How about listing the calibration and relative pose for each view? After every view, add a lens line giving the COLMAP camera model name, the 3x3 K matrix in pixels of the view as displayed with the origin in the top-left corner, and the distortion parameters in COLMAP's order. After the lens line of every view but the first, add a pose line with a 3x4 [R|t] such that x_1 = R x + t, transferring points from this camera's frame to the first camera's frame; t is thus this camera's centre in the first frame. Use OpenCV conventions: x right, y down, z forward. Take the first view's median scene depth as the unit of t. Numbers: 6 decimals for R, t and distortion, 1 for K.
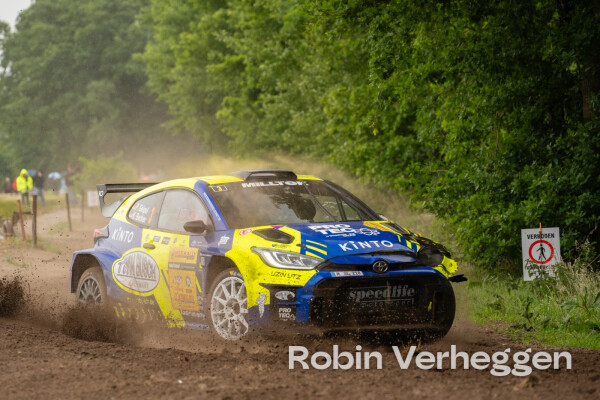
lens RADIAL K [[2625.7, 0, 298.5], [0, 2625.7, 240.5], [0, 0, 1]] dist [0.827577, -1.554517]
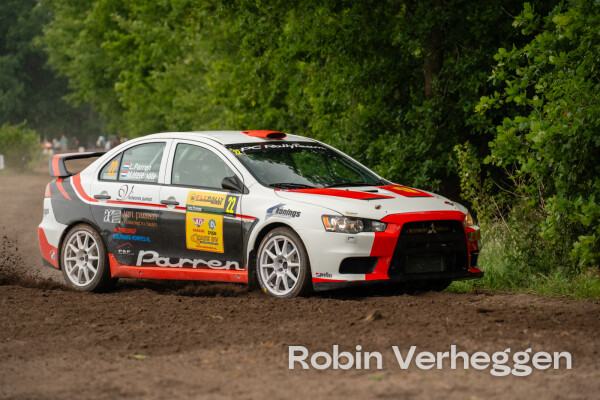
lens RADIAL K [[2546.5, 0, 286.8], [0, 2546.5, 197.4], [0, 0, 1]] dist [2.260595, 5.467377]
pose [[0.999420, 0.002477, 0.033969, 0.006344], [-0.002323, 0.999987, -0.004558, 0.003809], [-0.033980, 0.004476, 0.999413, -0.113449]]
